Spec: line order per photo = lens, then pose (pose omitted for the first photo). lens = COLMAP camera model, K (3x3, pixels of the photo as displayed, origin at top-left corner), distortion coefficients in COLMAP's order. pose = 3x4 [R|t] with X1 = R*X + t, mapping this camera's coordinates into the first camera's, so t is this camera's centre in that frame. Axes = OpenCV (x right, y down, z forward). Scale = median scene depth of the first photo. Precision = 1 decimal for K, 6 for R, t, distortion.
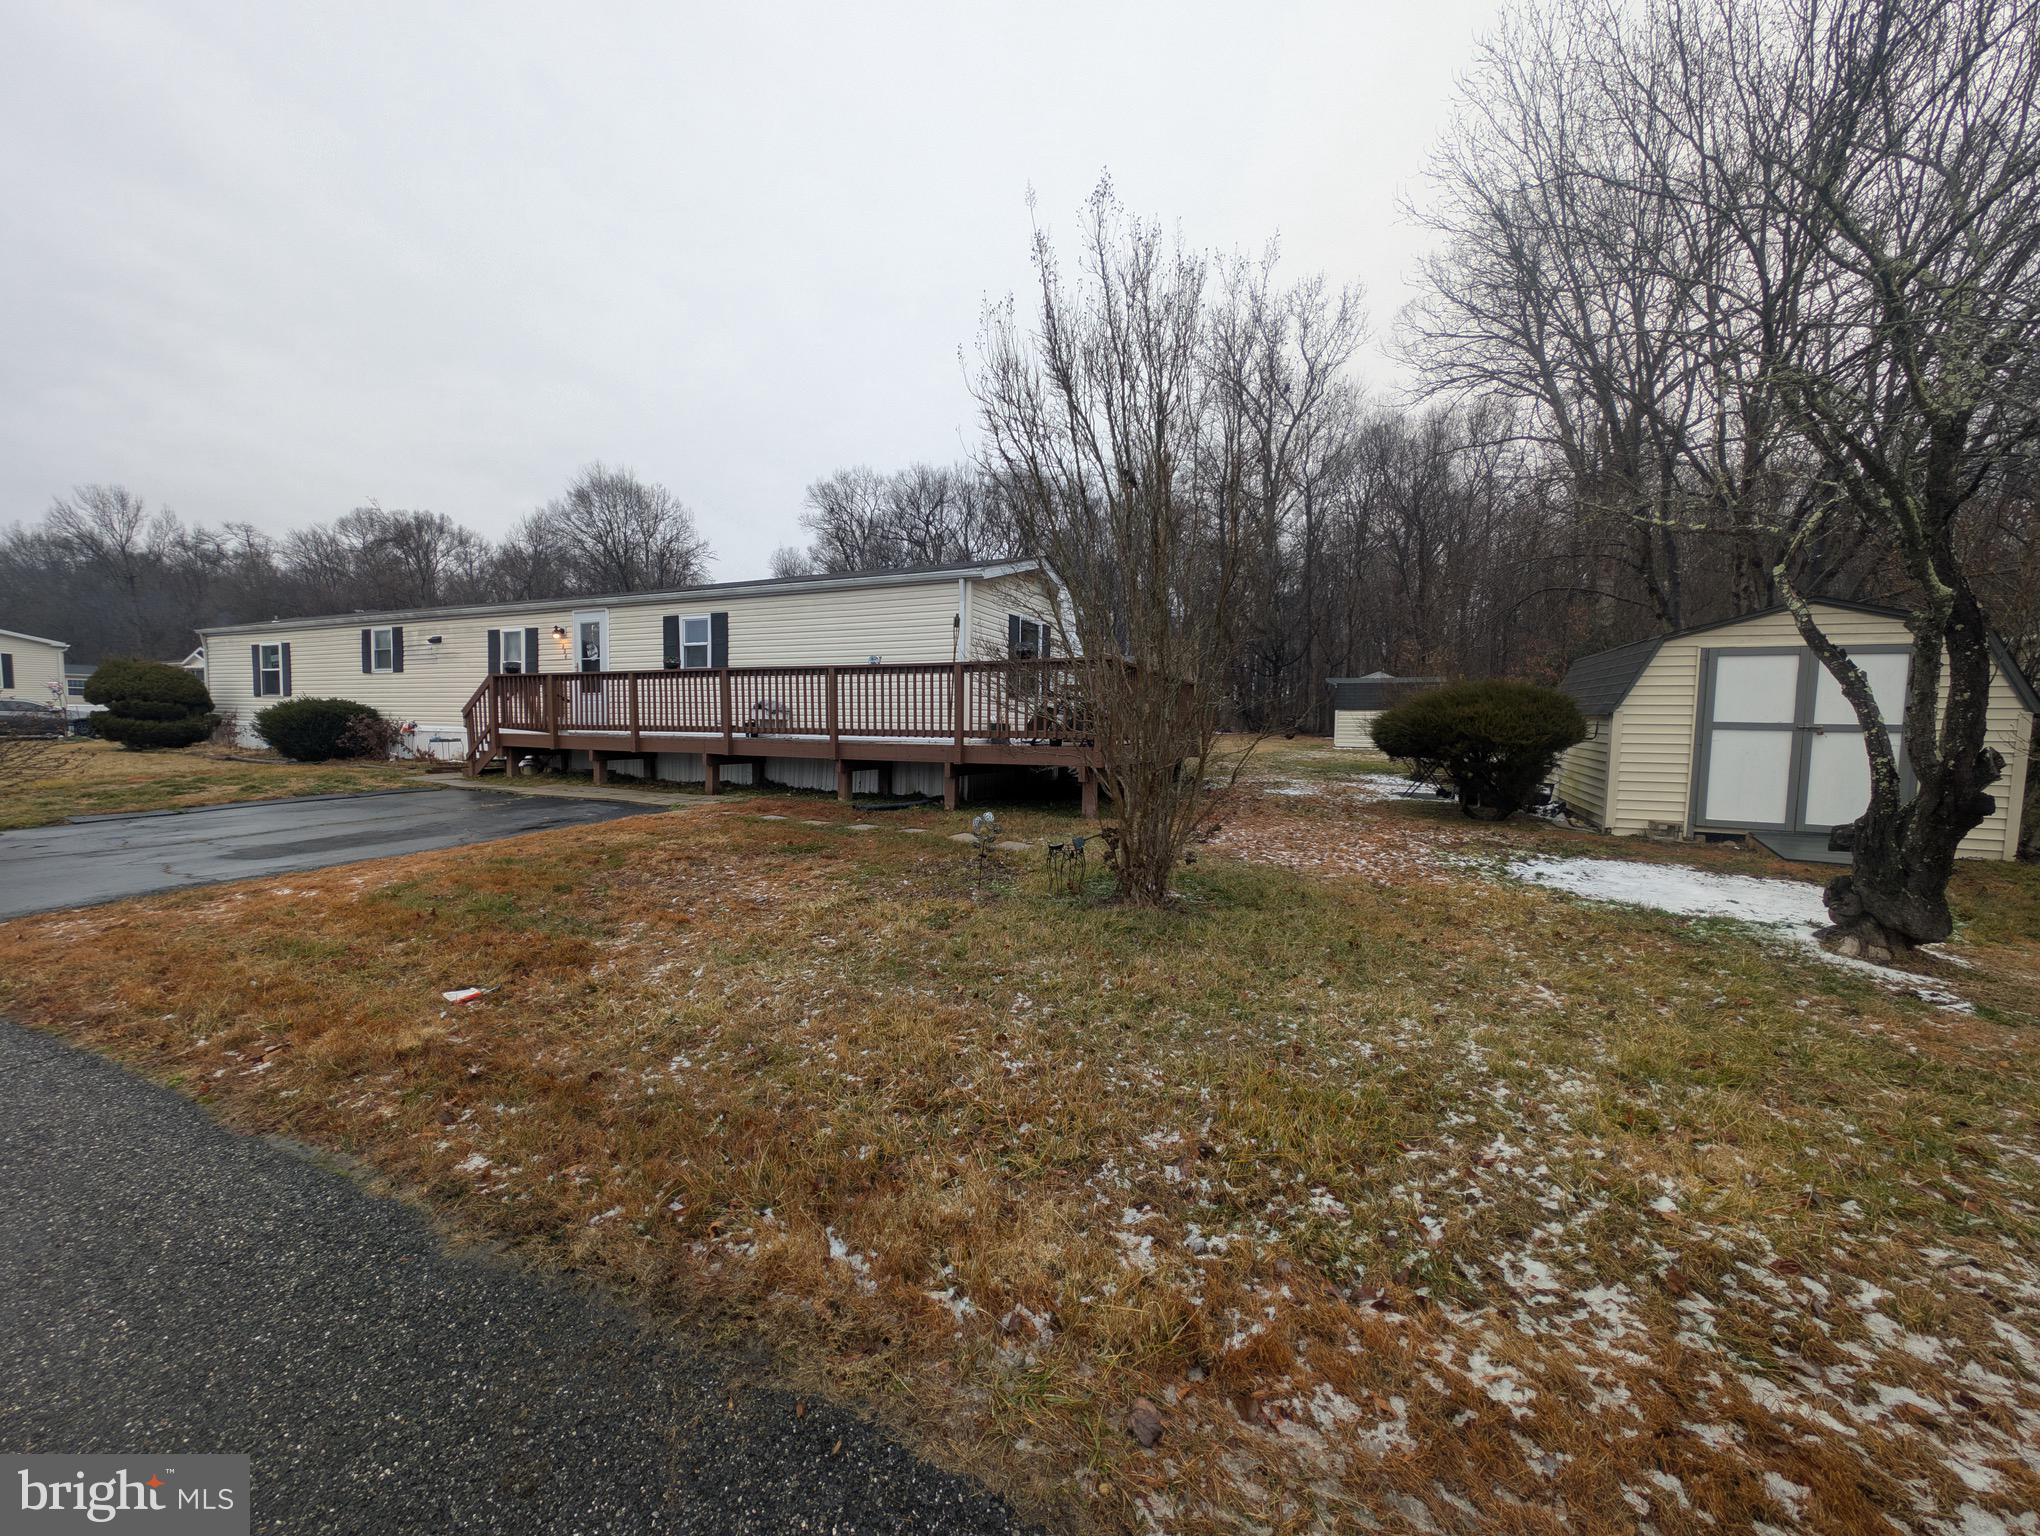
lens RADIAL K [[712.2, 0, 1017.1], [0, 712.2, 779.2], [0, 0, 1]] dist [0.011311, 0.000036]
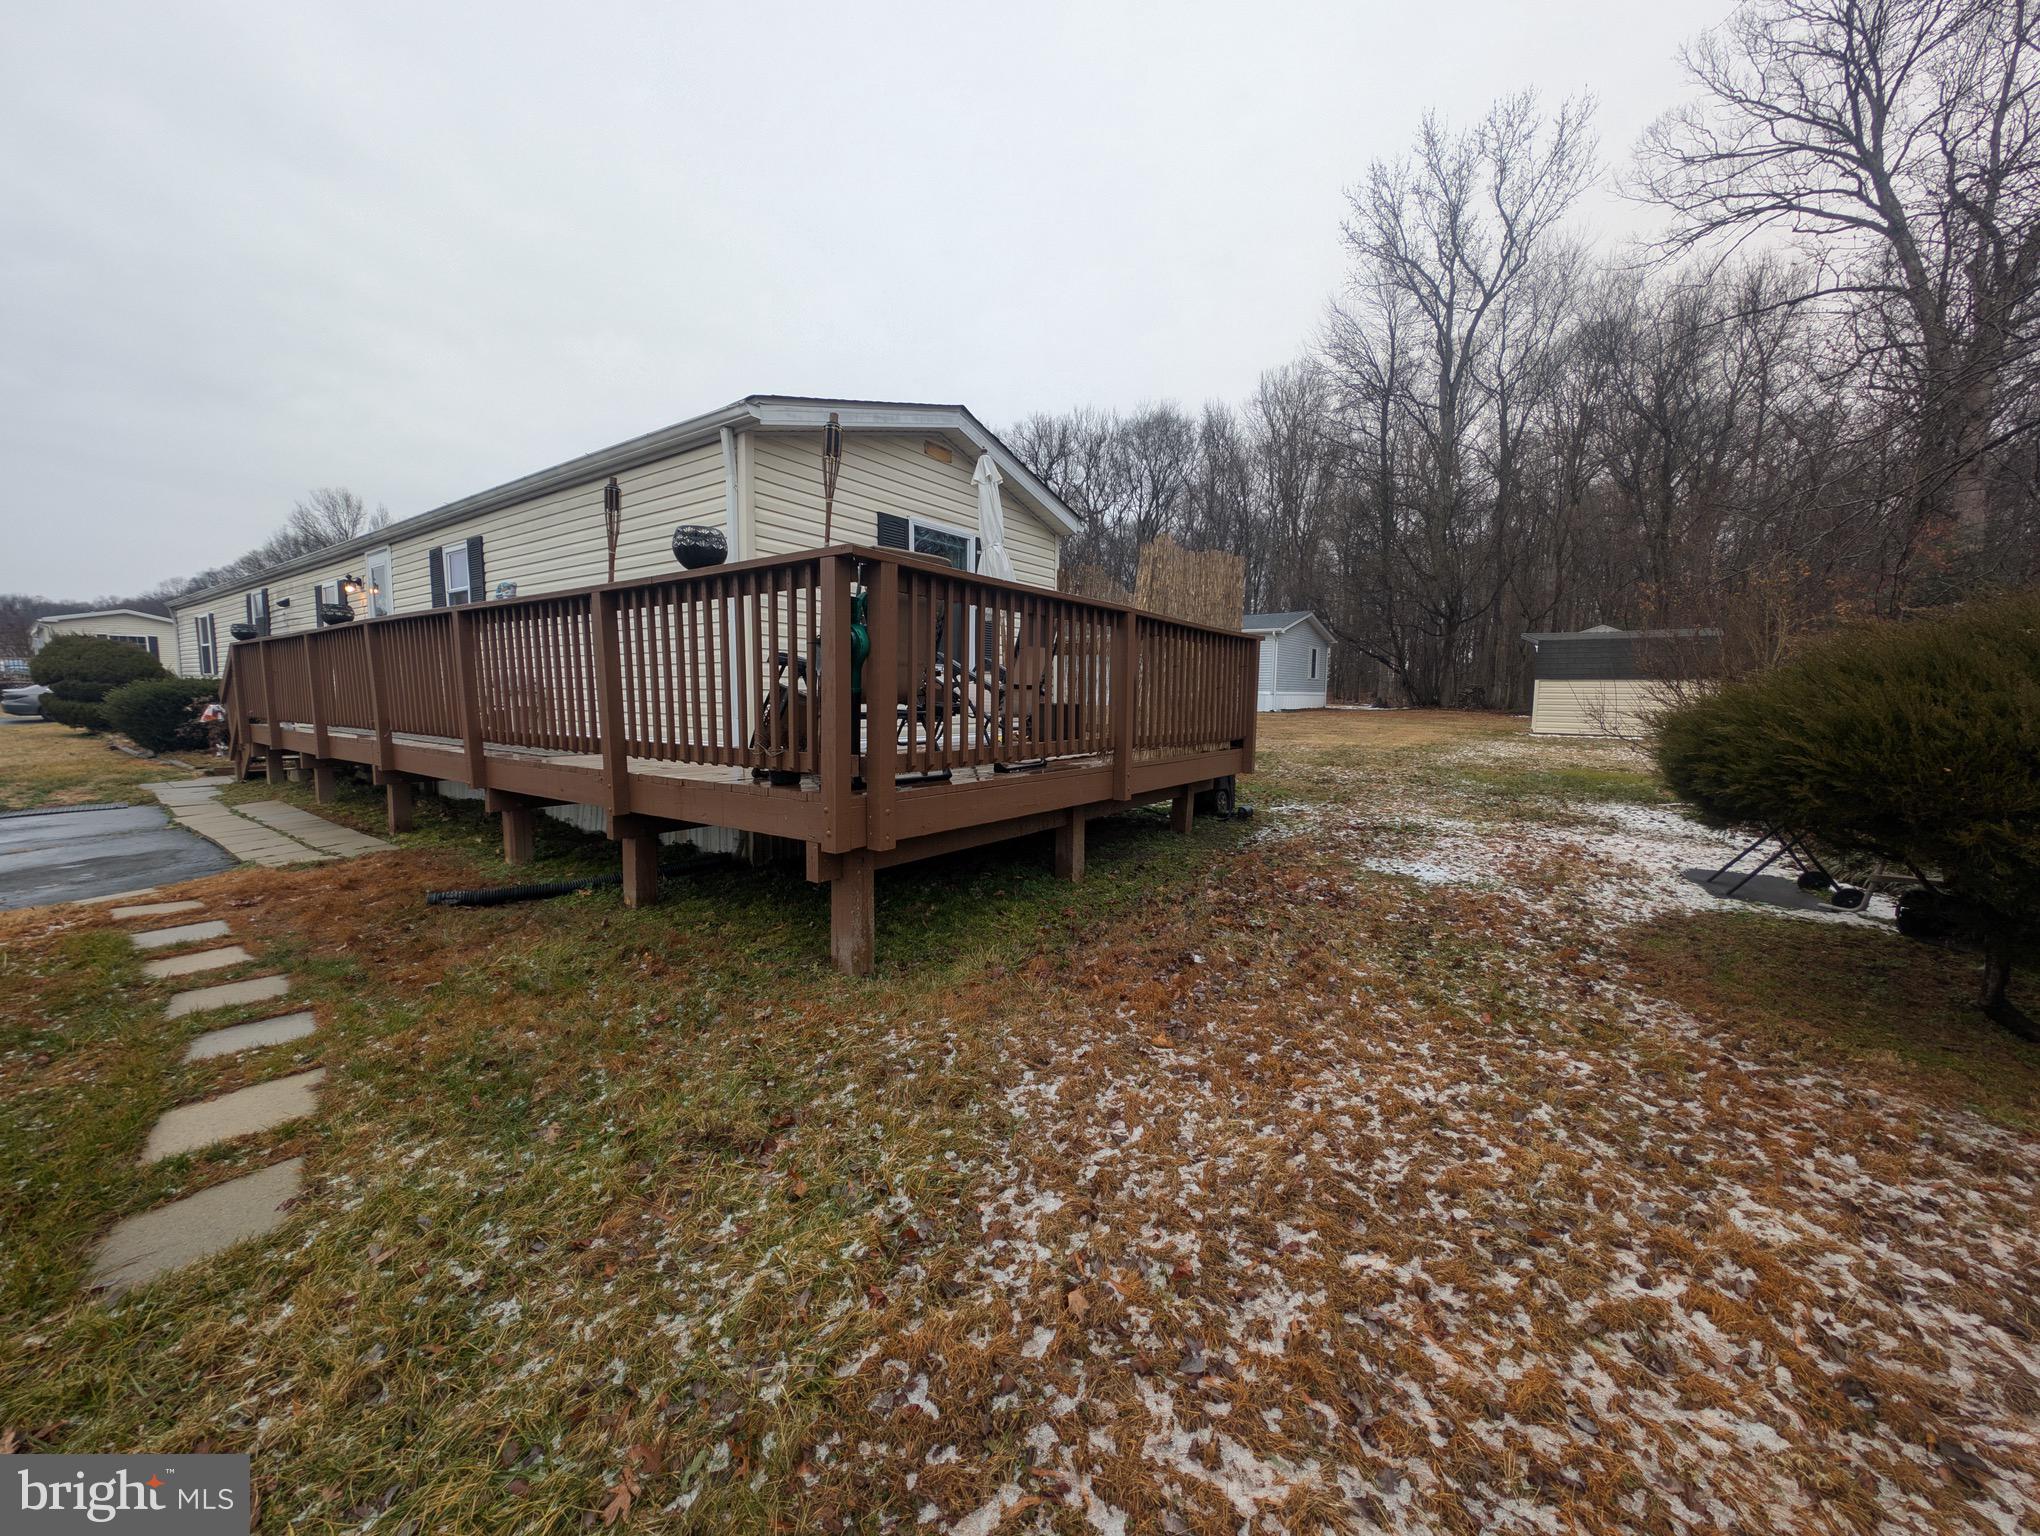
lens RADIAL K [[723.4, 0, 1020.0], [0, 723.4, 768.0], [0, 0, 1]] dist [-0.000130, 0.000039]
pose [[0.981217, 0.017137, -0.192143, 0.059692], [-0.012077, 0.999549, 0.027478, -0.015360], [0.192527, -0.024641, 0.980982, 0.137850]]
